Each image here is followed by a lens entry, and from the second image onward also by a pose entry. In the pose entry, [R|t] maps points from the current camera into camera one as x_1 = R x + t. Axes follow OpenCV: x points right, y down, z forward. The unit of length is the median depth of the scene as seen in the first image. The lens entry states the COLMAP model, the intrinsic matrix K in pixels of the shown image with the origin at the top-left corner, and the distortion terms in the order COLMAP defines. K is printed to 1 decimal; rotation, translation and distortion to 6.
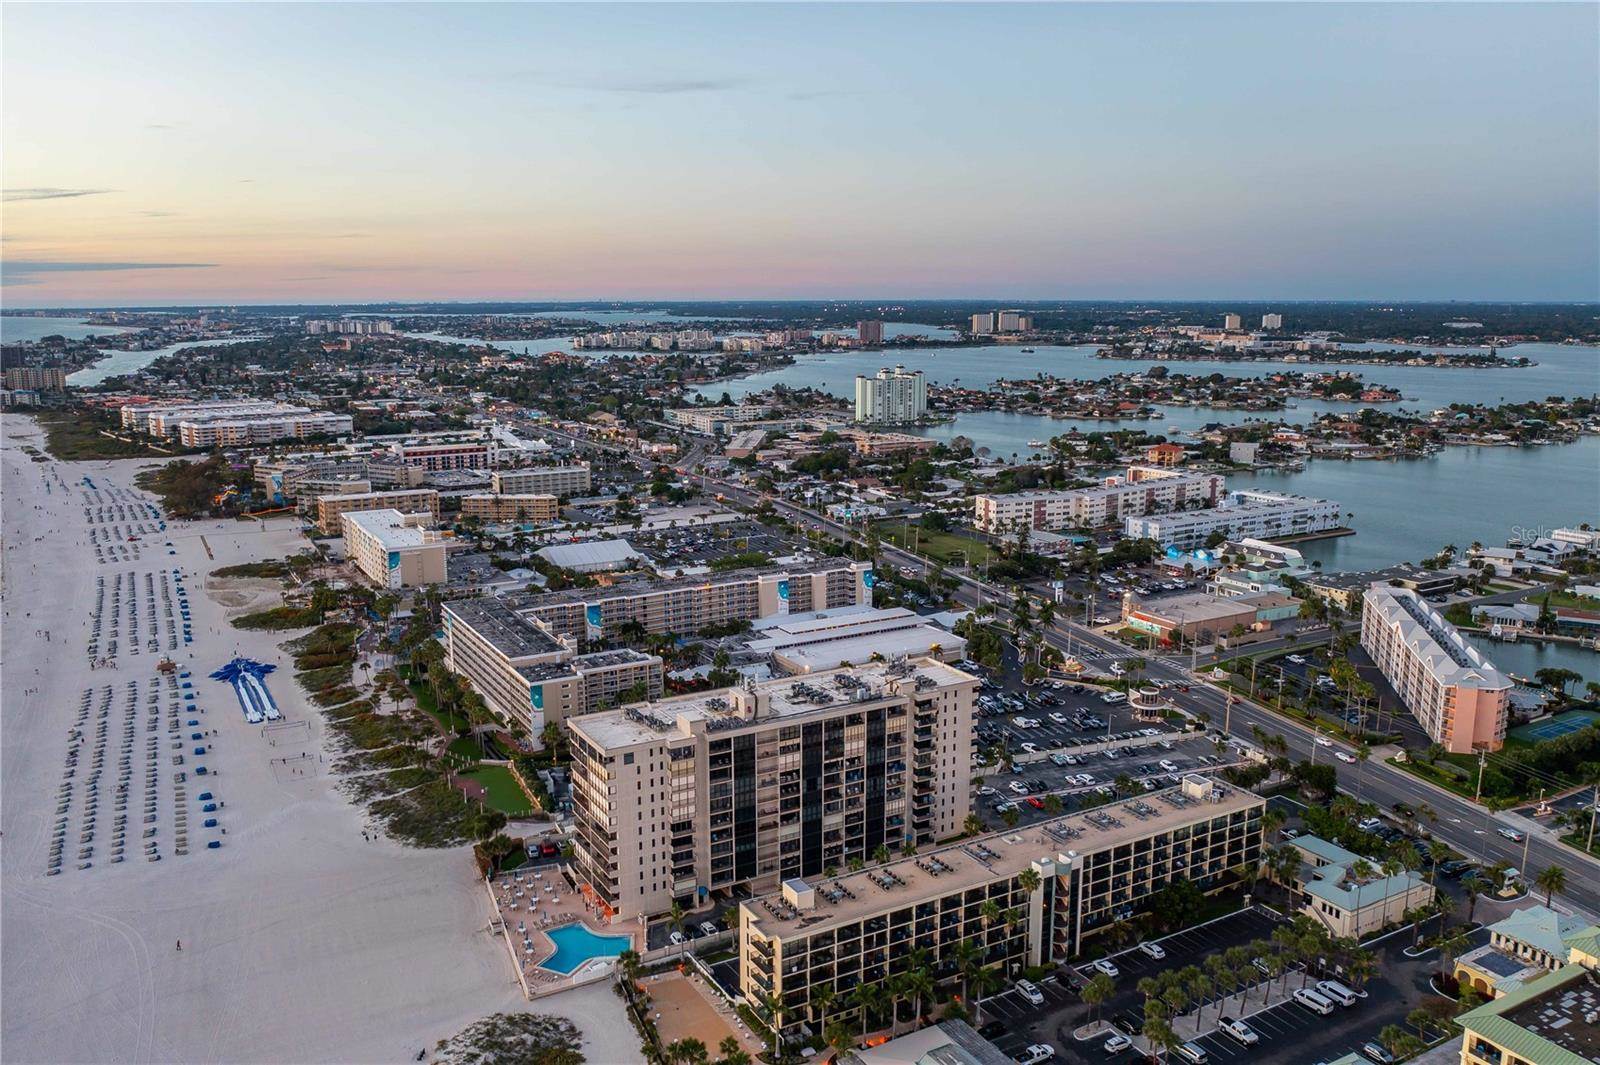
lens RADIAL K [[1243.5, 0, 798.0], [0, 1243.5, 608.6], [0, 0, 1]] dist [0.000716, 0.000199]
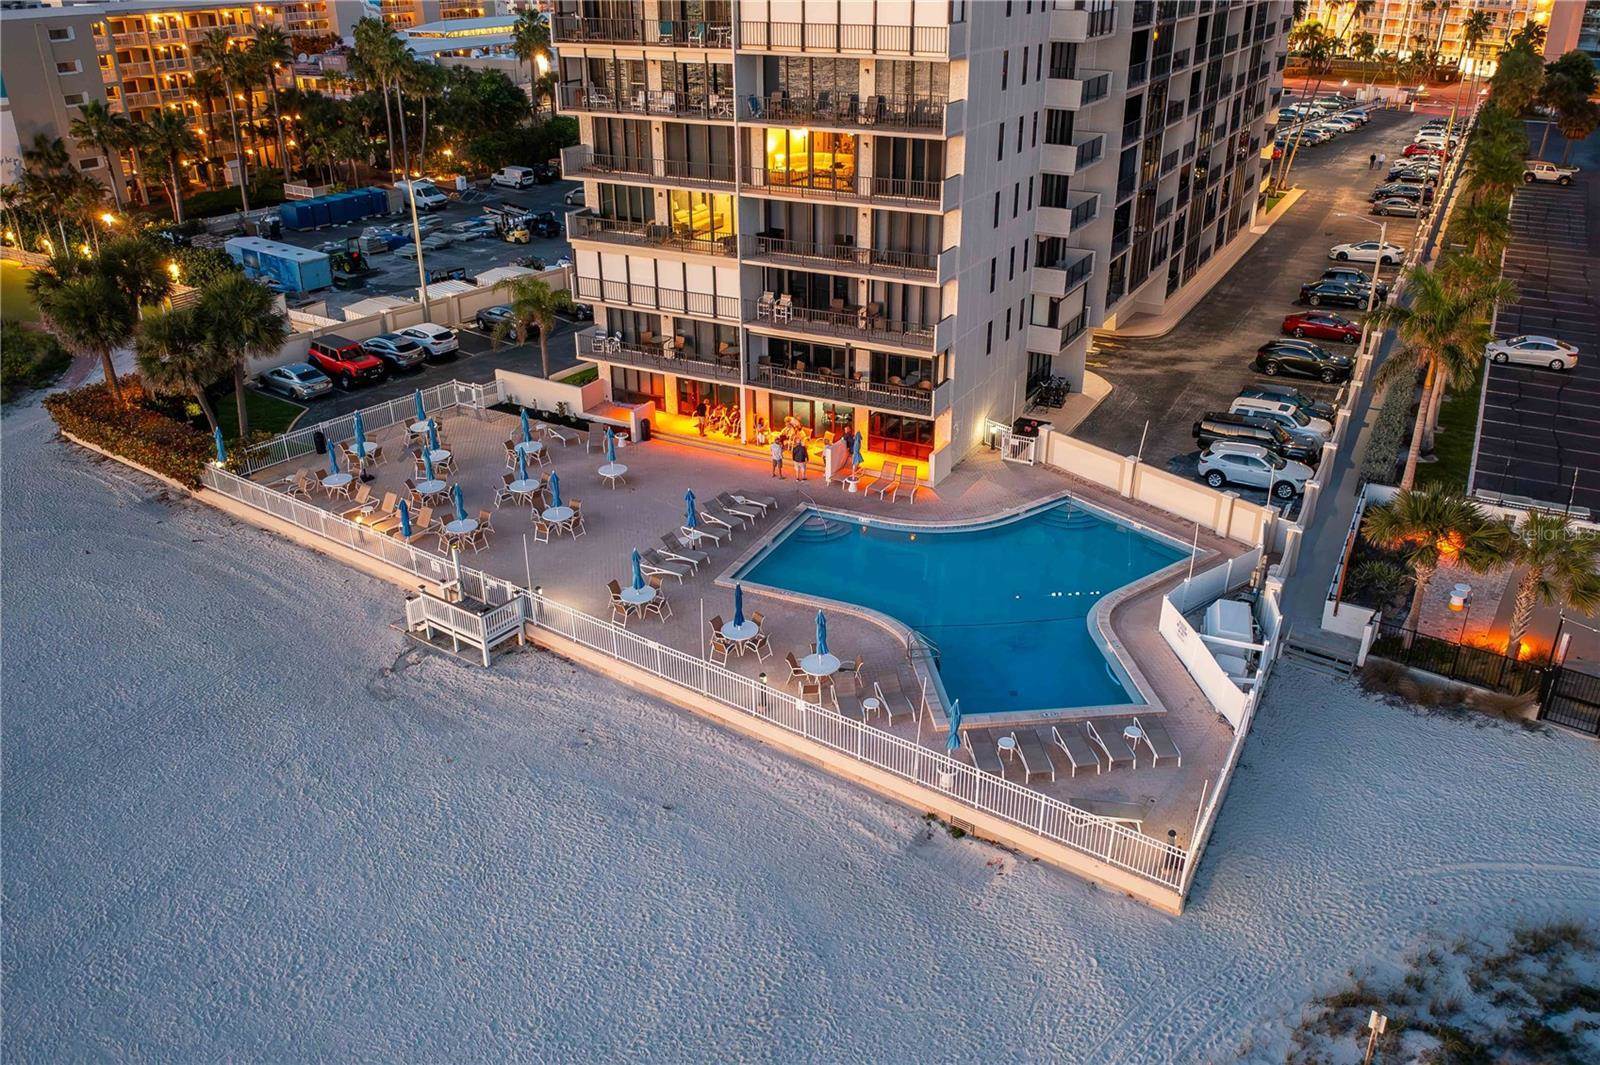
lens RADIAL K [[1218.6, 0, 816.4], [0, 1218.6, 558.5], [0, 0, 1]] dist [-0.015947, -0.000645]
pose [[0.844670, -0.242625, 0.477143, -0.208304], [0.128704, 0.957282, 0.258933, 0.146415], [-0.519584, -0.157303, 0.839815, 0.585224]]
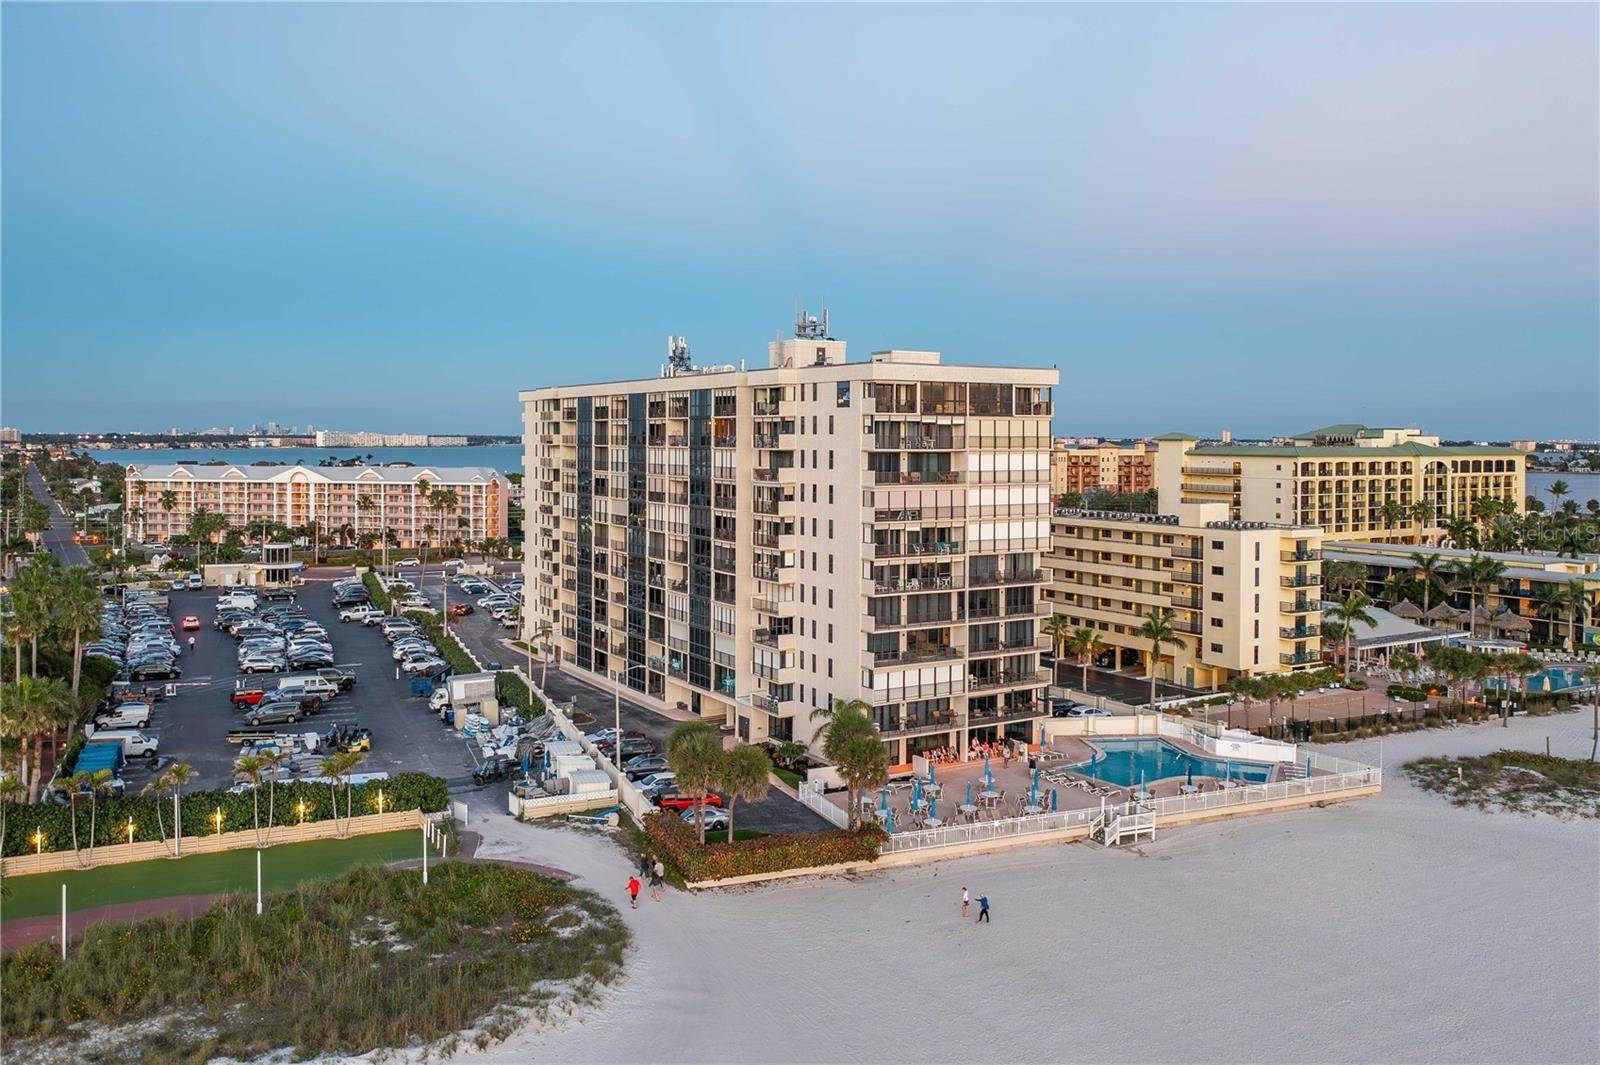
lens RADIAL K [[1268.2, 0, 800.0], [0, 1268.2, 532.5], [0, 0, 1]] dist [-0.003677, -0.000790]
pose [[-0.039908, -0.069352, 0.996794, -0.459155], [0.232293, 0.969612, 0.076761, 0.079919], [-0.971827, 0.234611, -0.022585, 0.787615]]
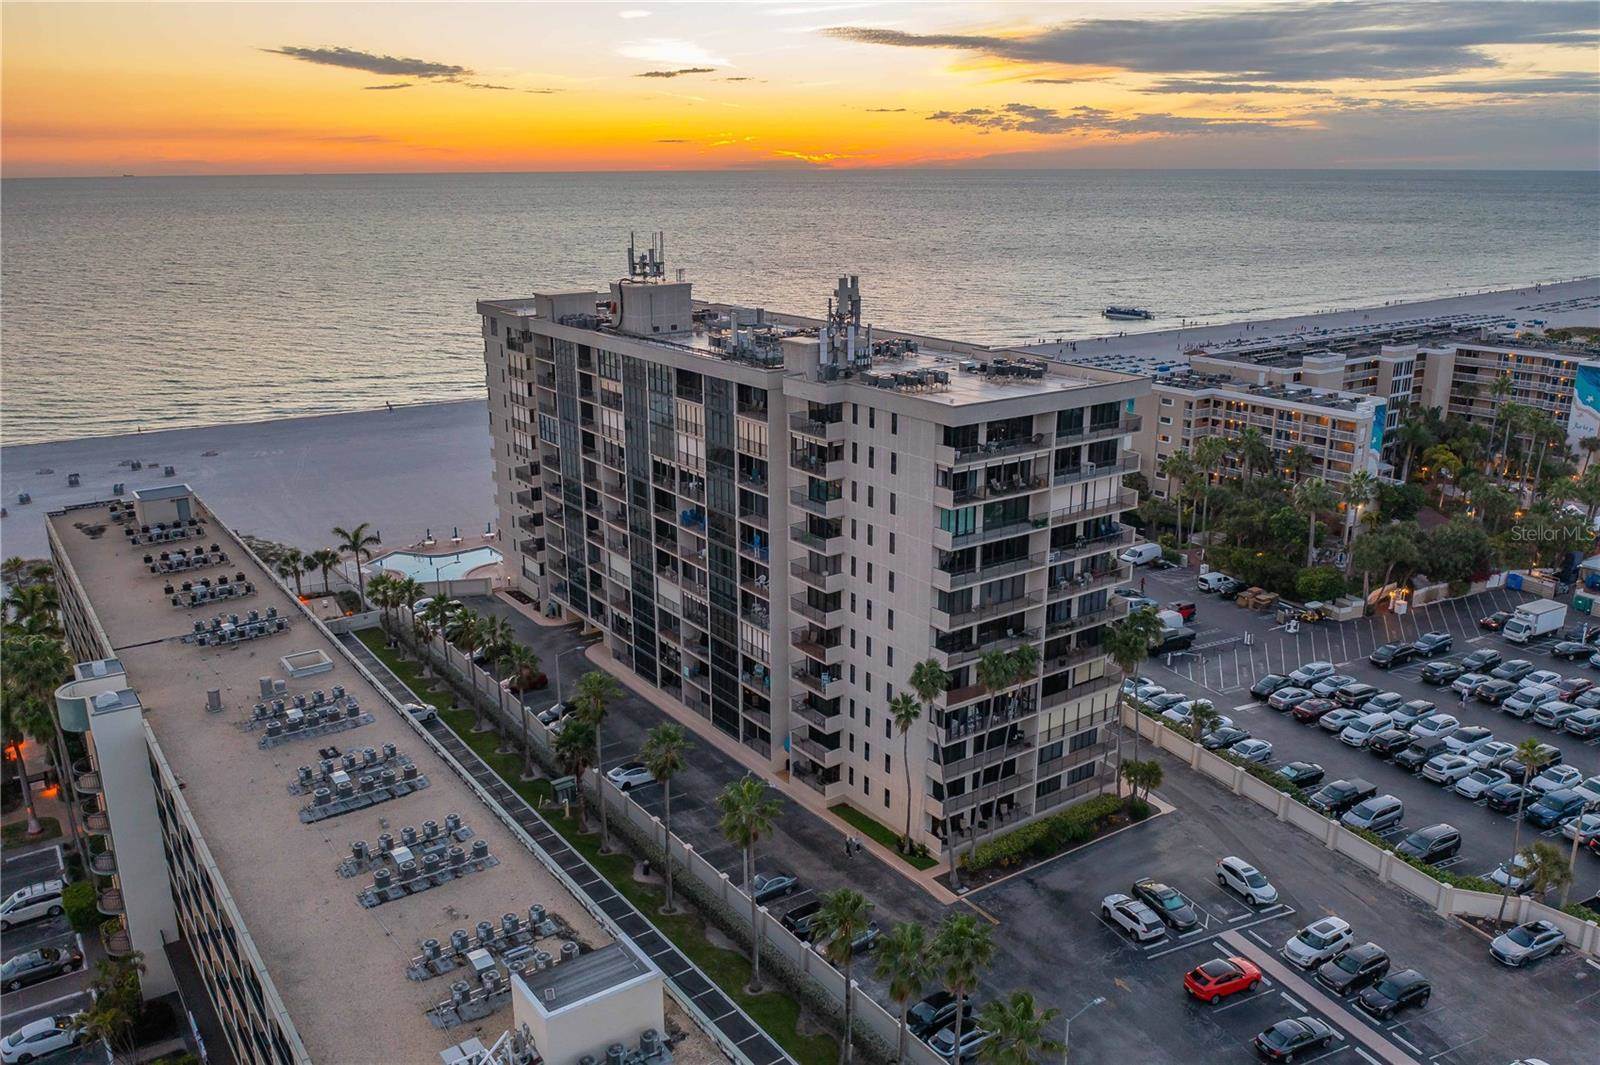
lens RADIAL K [[1268.2, 0, 800.0], [0, 1268.2, 532.5], [0, 0, 1]] dist [-0.003677, -0.000790]
pose [[0.097679, 0.280330, -0.954921, 0.382297], [-0.234490, 0.938978, 0.251663, 0.012393], [0.967199, 0.199338, 0.157453, 0.758607]]
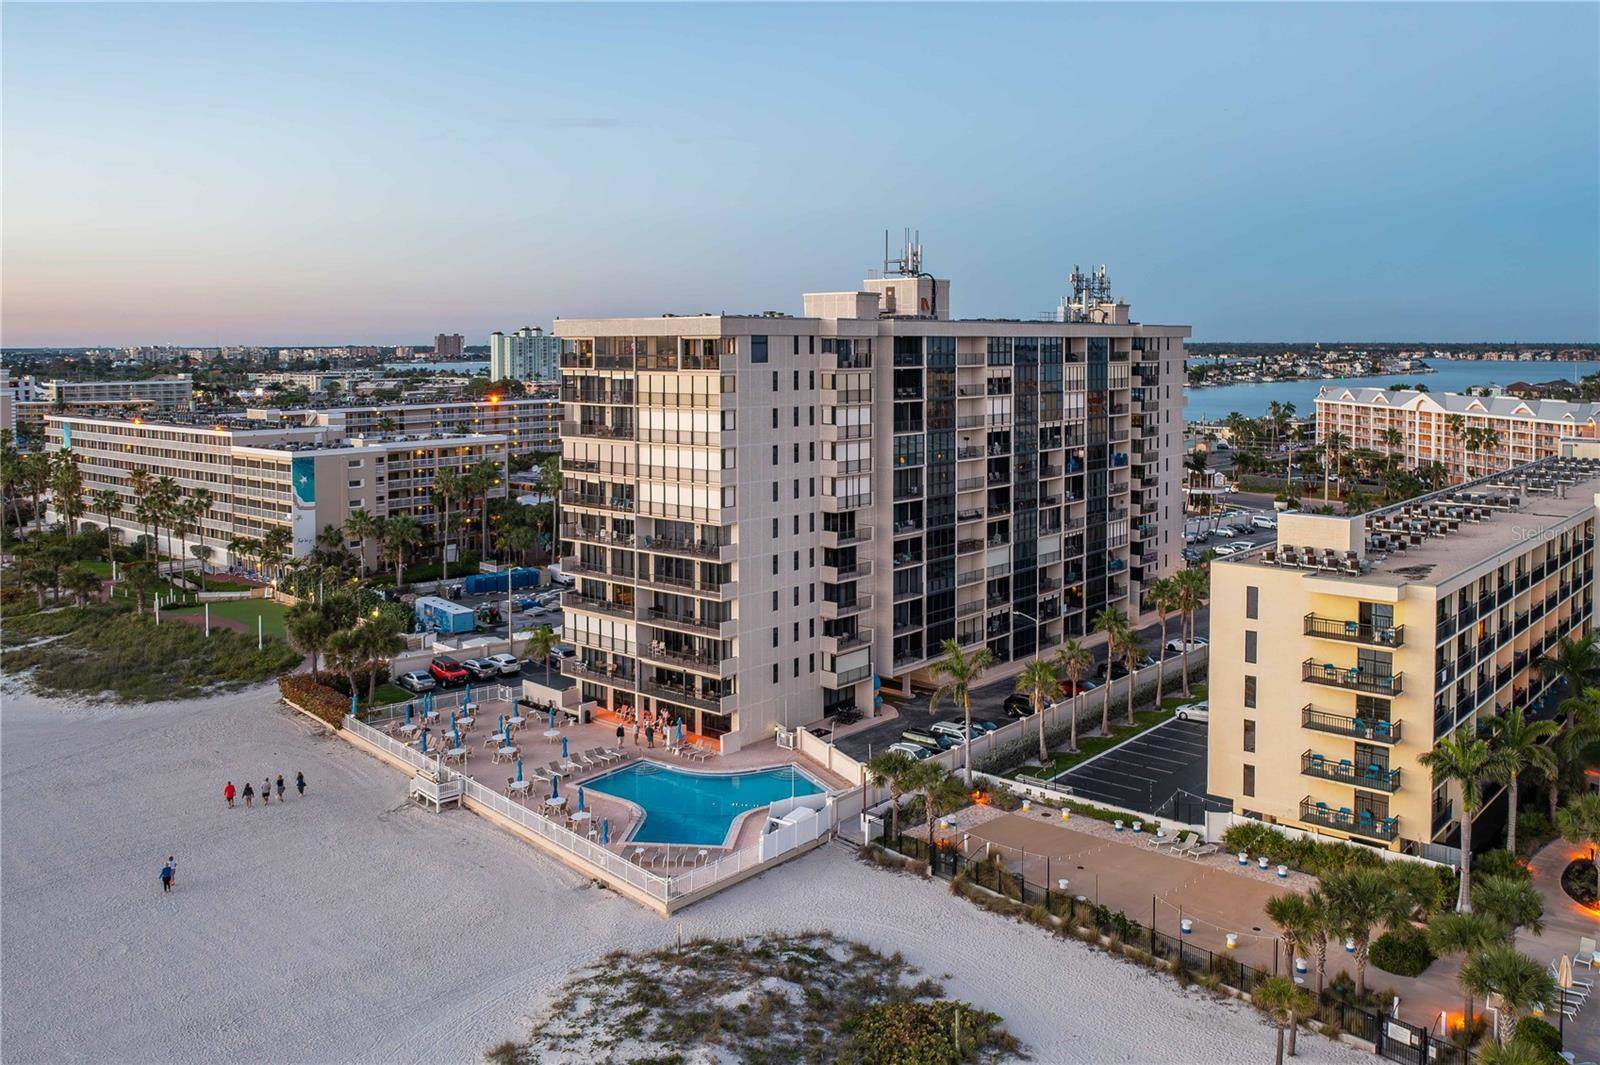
lens RADIAL K [[1294.2, 0, 810.4], [0, 1294.2, 467.4], [0, 0, 1]] dist [-0.026716, 0.001996]
pose [[0.940411, -0.029445, 0.338763, -0.193658], [0.079074, 0.987869, -0.133646, 0.158146], [-0.330718, 0.152470, 0.931332, 0.410935]]
